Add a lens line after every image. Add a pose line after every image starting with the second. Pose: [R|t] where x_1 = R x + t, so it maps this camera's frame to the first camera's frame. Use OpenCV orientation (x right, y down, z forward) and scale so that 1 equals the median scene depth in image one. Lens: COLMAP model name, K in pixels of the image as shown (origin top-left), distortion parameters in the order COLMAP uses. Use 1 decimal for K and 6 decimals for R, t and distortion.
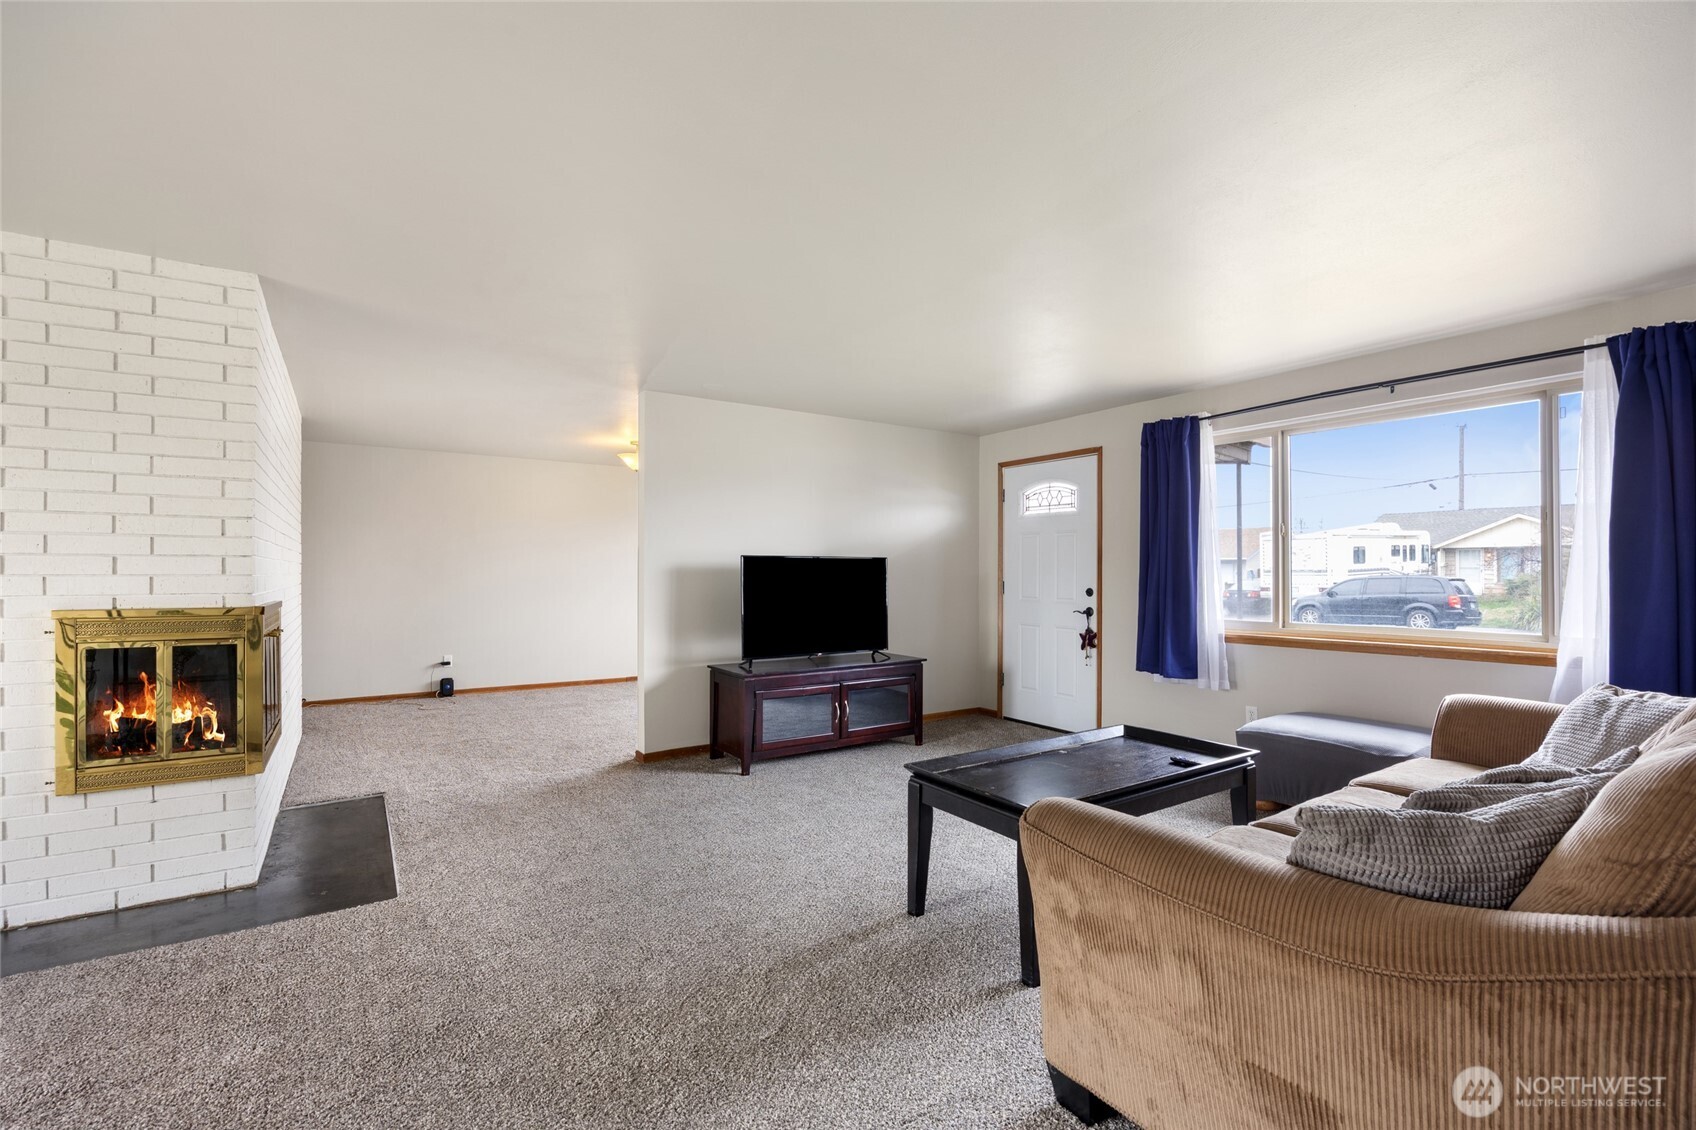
lens RADIAL K [[730.7, 0, 848.0], [0, 730.7, 565.0], [0, 0, 1]] dist [0.000551, 0.000187]
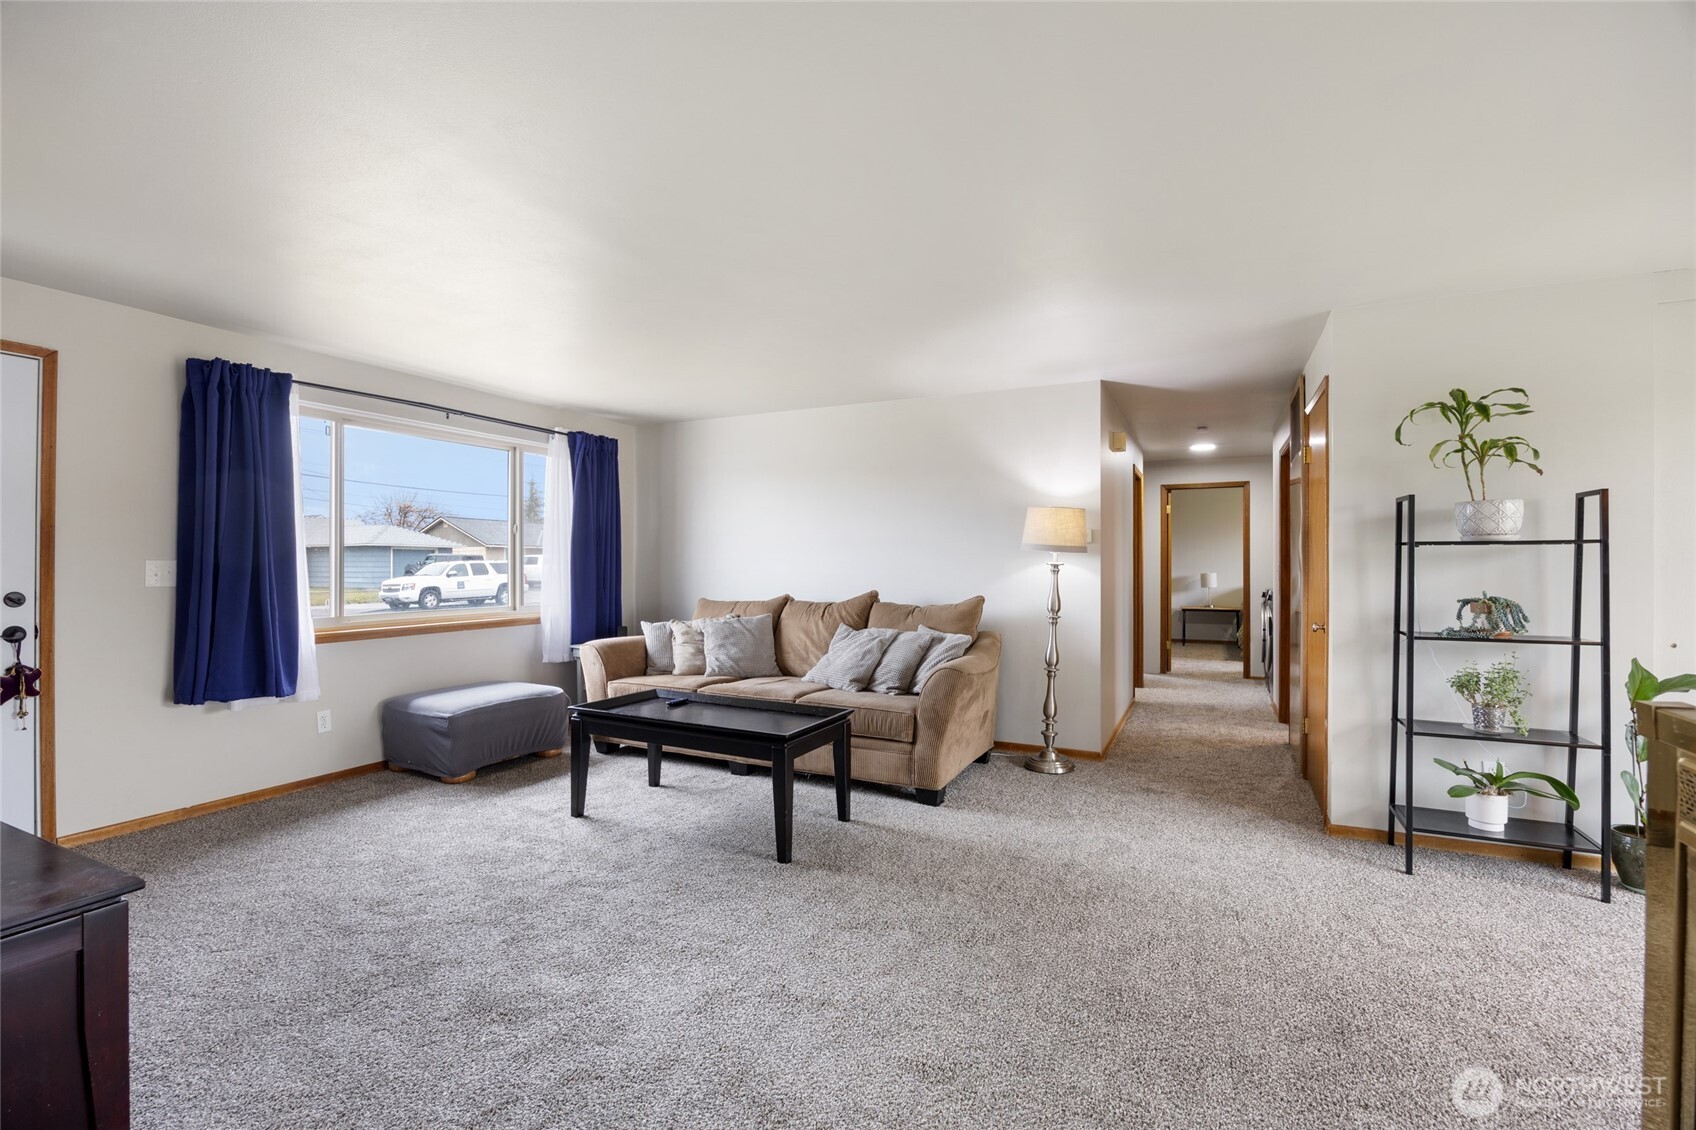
lens RADIAL K [[720.6, 0, 859.6], [0, 720.6, 567.0], [0, 0, 1]] dist [-0.020031, 0.000668]
pose [[-0.477685, 0.004821, 0.878518, -0.512665], [-0.003558, 0.999966, -0.007422, 0.015618], [-0.878524, -0.006671, -0.477652, 0.778343]]
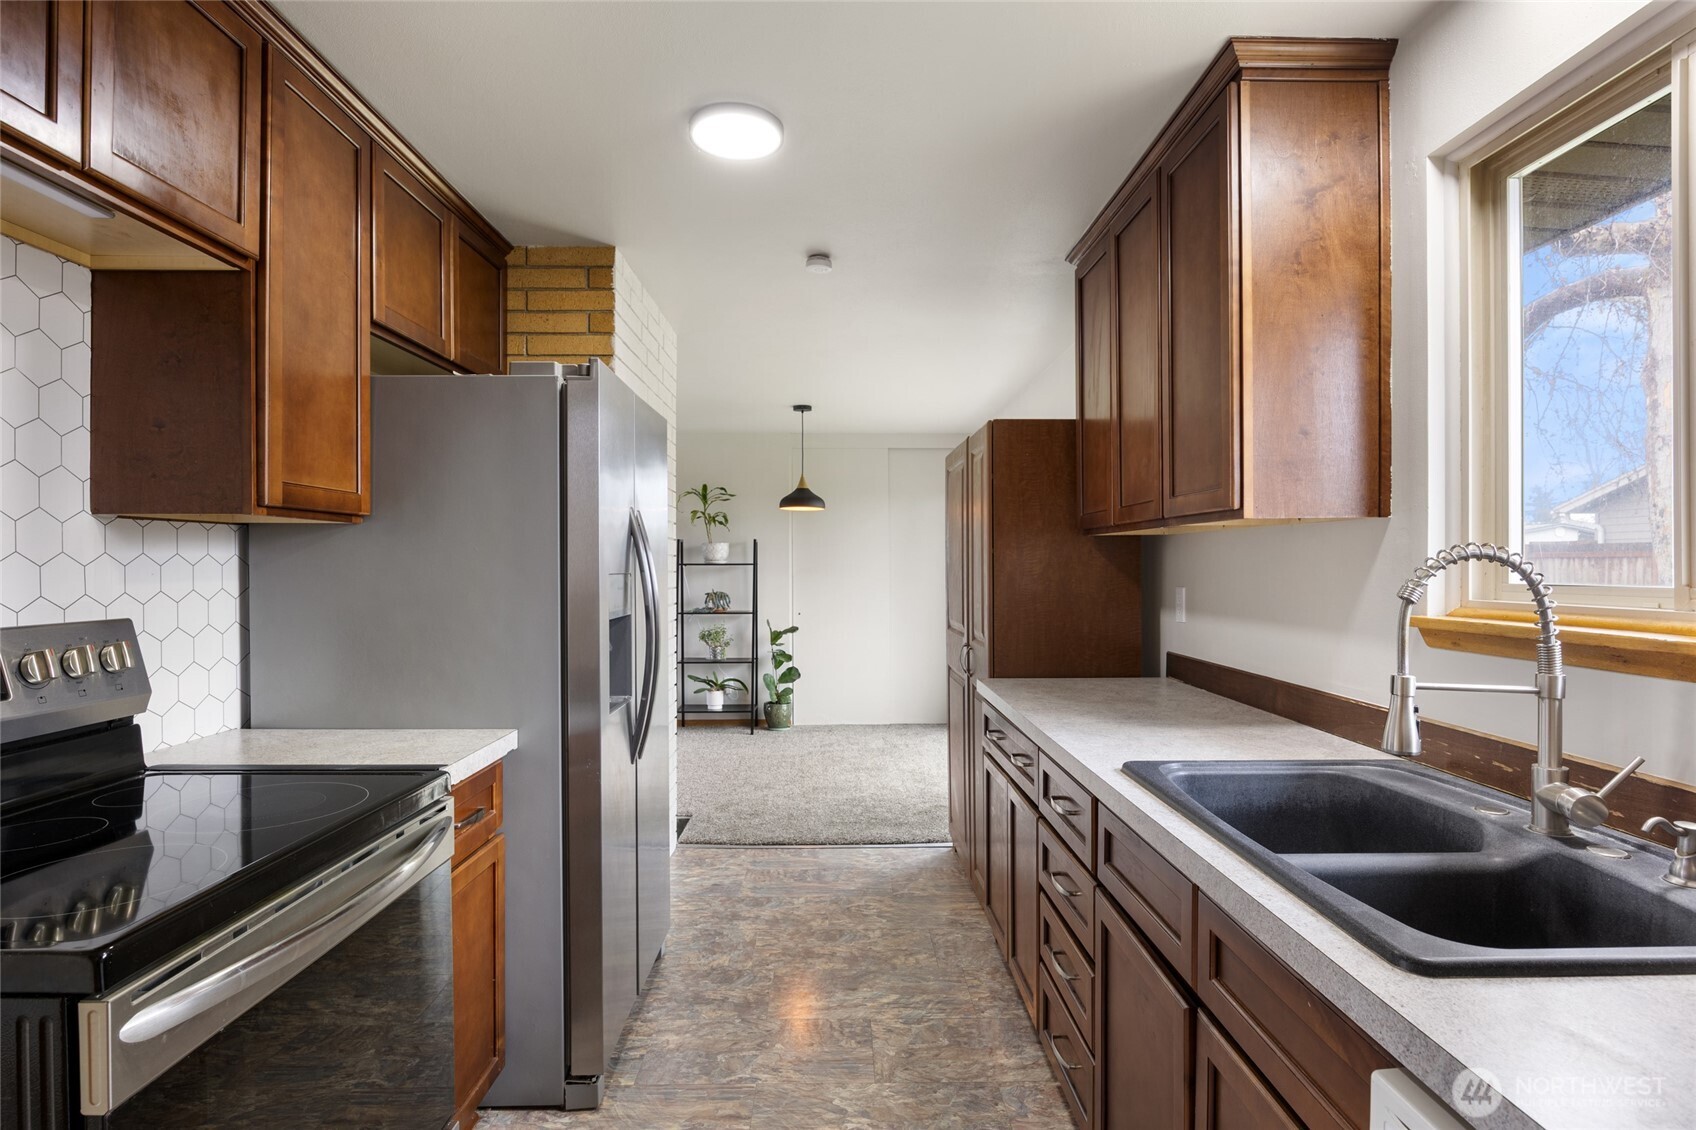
lens RADIAL K [[862.3, 0, 846.9], [0, 862.3, 569.0], [0, 0, 1]] dist [-0.010168, 0.000131]
pose [[-0.820109, 0.003830, 0.572194, -1.260283], [0.003184, 0.999993, -0.002130, -0.000064], [-0.572198, 0.000075, -0.820115, 1.085622]]
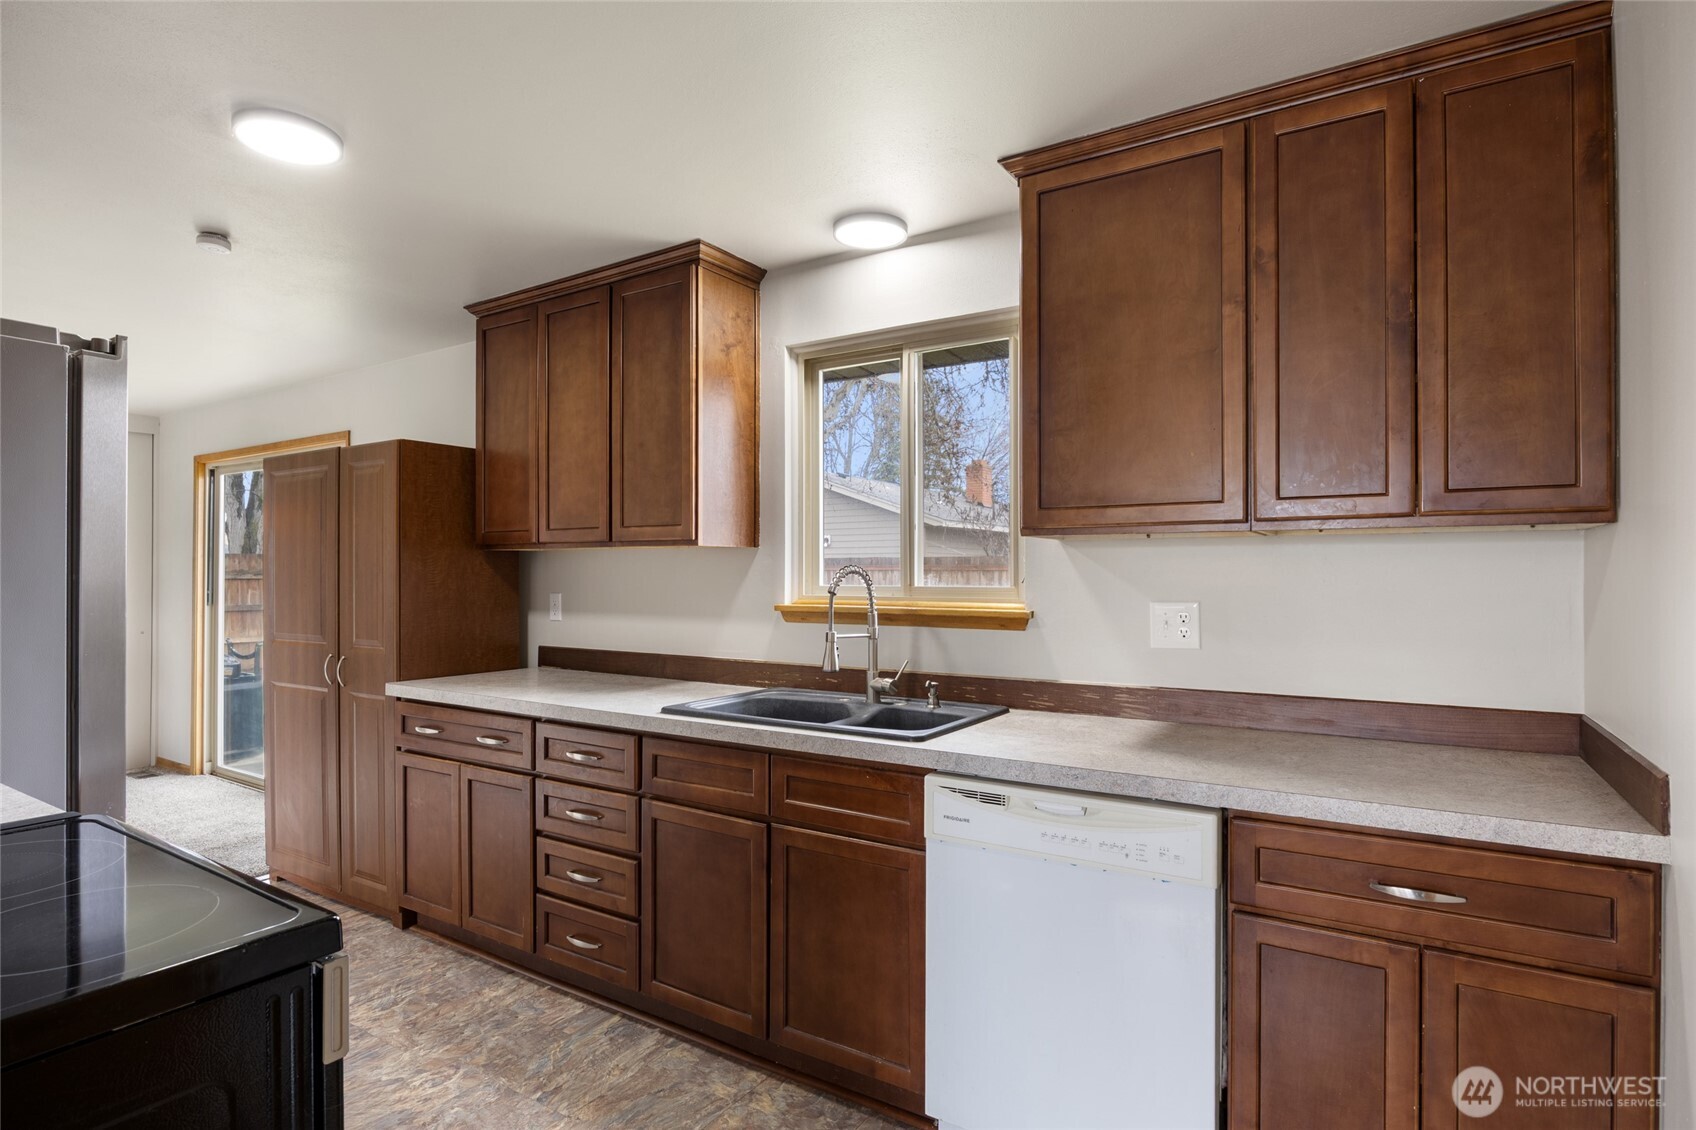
lens RADIAL K [[875.1, 0, 859.7], [0, 875.1, 566.3], [0, 0, 1]] dist [-0.011514, -0.000504]
pose [[-0.926085, 0.002441, -0.377307, -1.054266], [0.006710, 0.999927, -0.010001, -0.001957], [0.377255, -0.011794, -0.926034, 1.279870]]
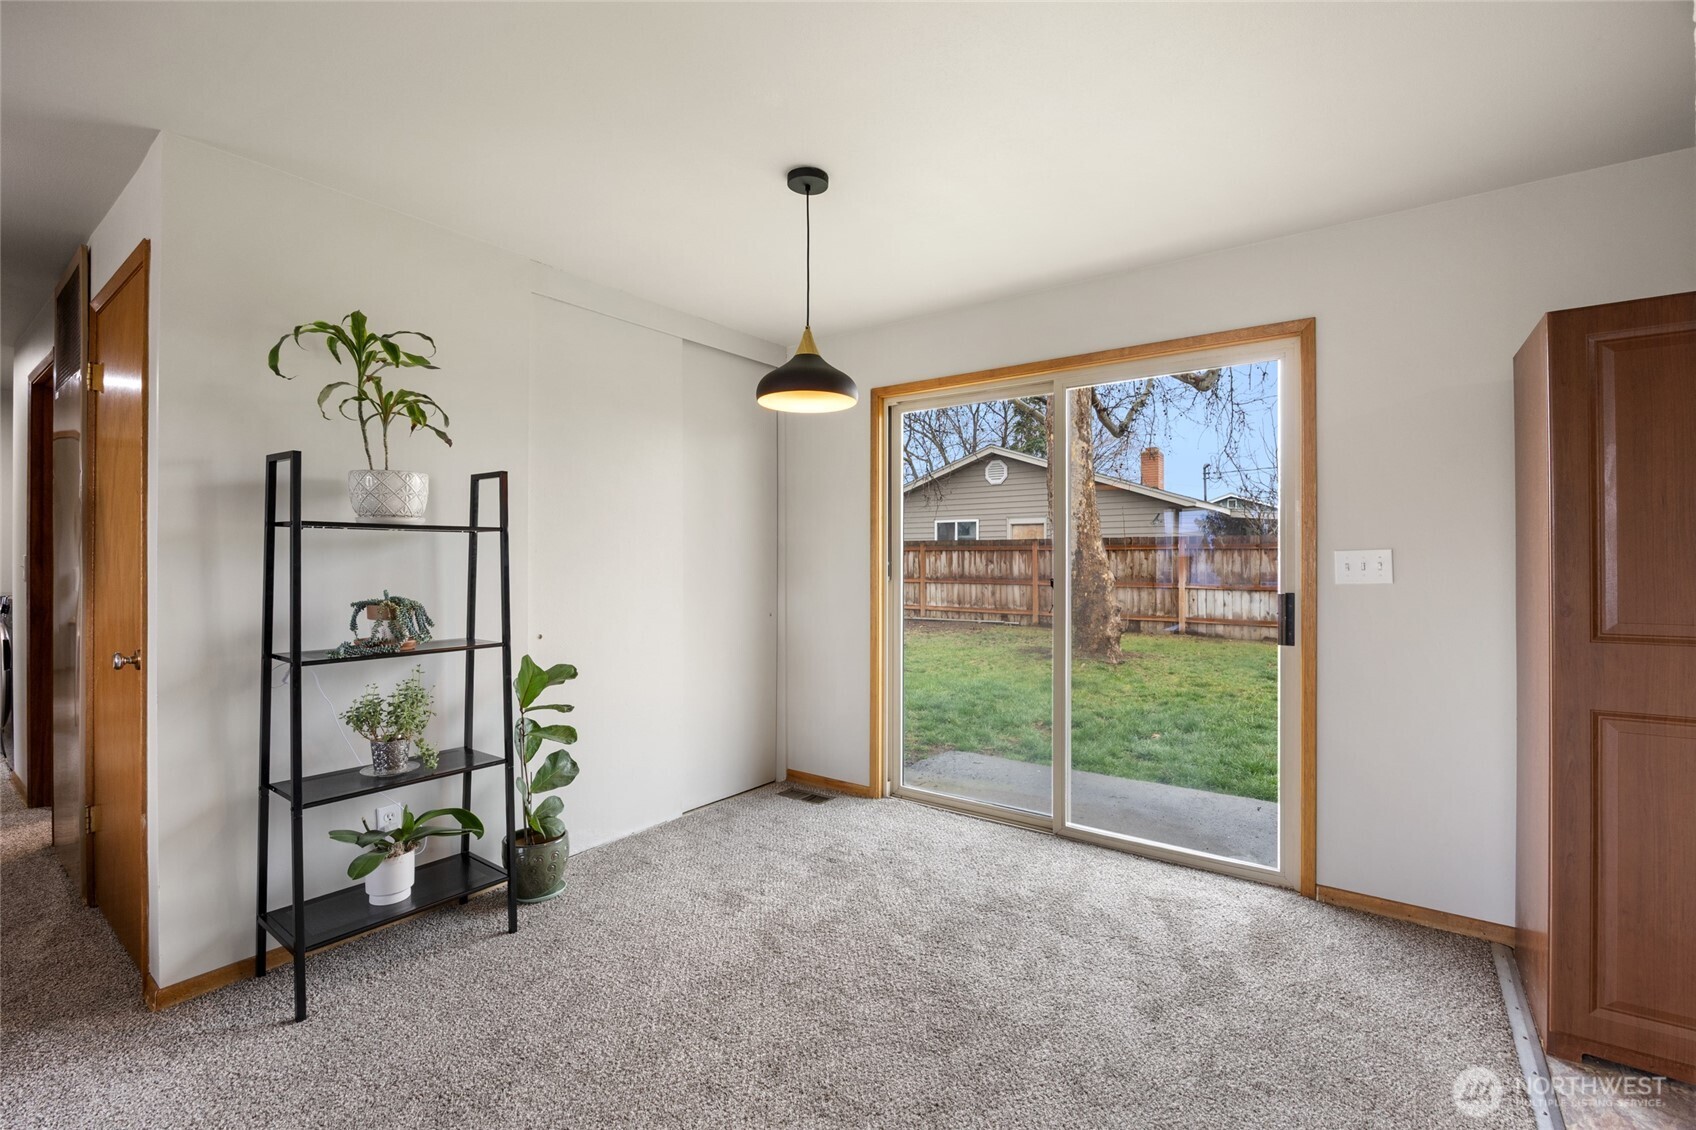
lens RADIAL K [[750.4, 0, 847.1], [0, 750.4, 557.2], [0, 0, 1]] dist [-0.016942, 0.000502]
pose [[-0.952957, 0.005803, -0.303049, -0.372225], [0.008800, 0.999925, -0.008525, 0.015288], [0.302977, -0.010791, -0.952937, 0.570337]]
